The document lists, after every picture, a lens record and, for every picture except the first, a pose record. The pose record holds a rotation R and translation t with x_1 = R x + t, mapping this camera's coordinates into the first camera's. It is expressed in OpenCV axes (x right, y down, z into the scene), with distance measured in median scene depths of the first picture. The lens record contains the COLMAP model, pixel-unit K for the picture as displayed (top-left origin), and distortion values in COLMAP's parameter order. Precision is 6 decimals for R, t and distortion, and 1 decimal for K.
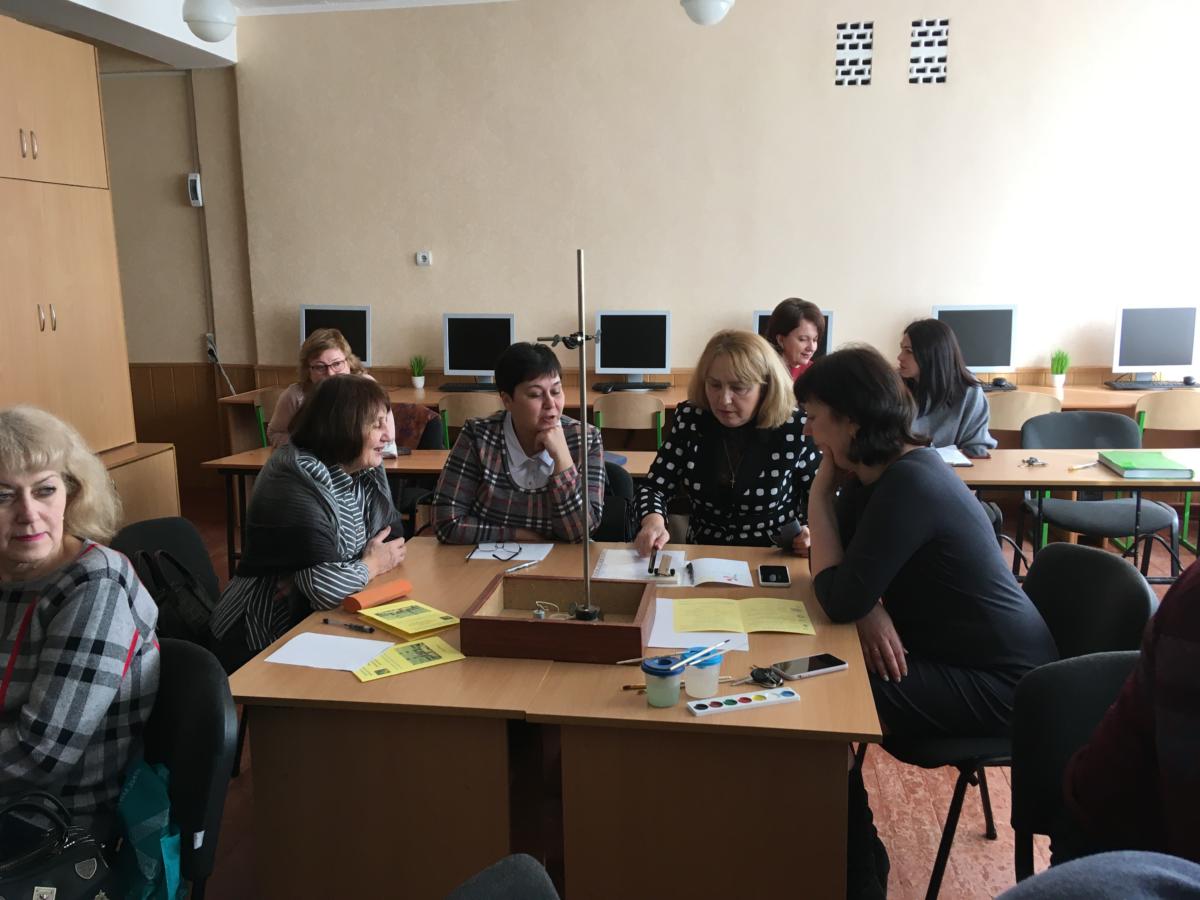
lens RADIAL K [[1015.4, 0, 594.9], [0, 1015.4, 450.8], [0, 0, 1]] dist [0.119665, -0.181482]
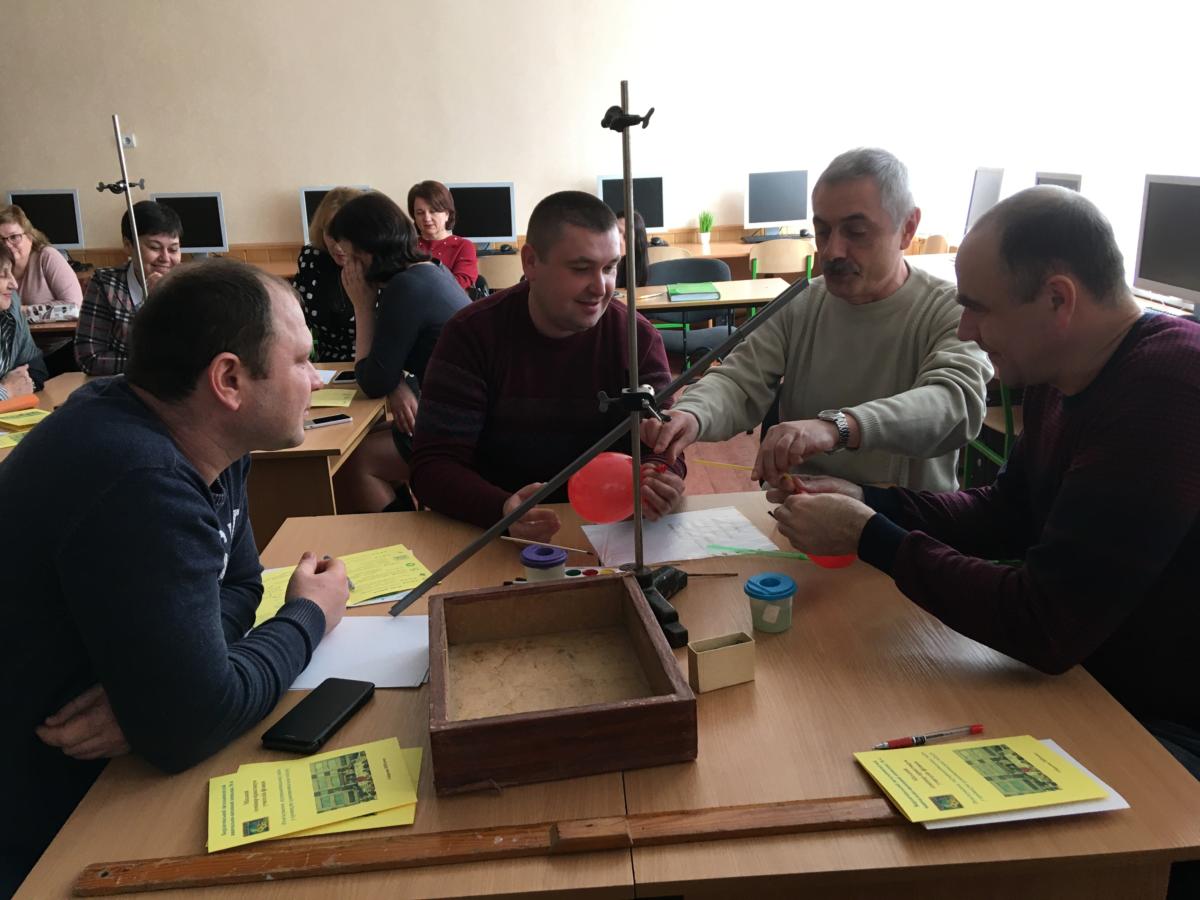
lens RADIAL K [[1015.4, 0, 596.5], [0, 1015.4, 451.0], [0, 0, 1]] dist [0.119665, -0.181482]
pose [[0.984683, -0.072669, 0.158491, 0.126477], [0.056080, 0.992704, 0.106742, 0.043653], [-0.165091, -0.096219, 0.981574, -0.158932]]
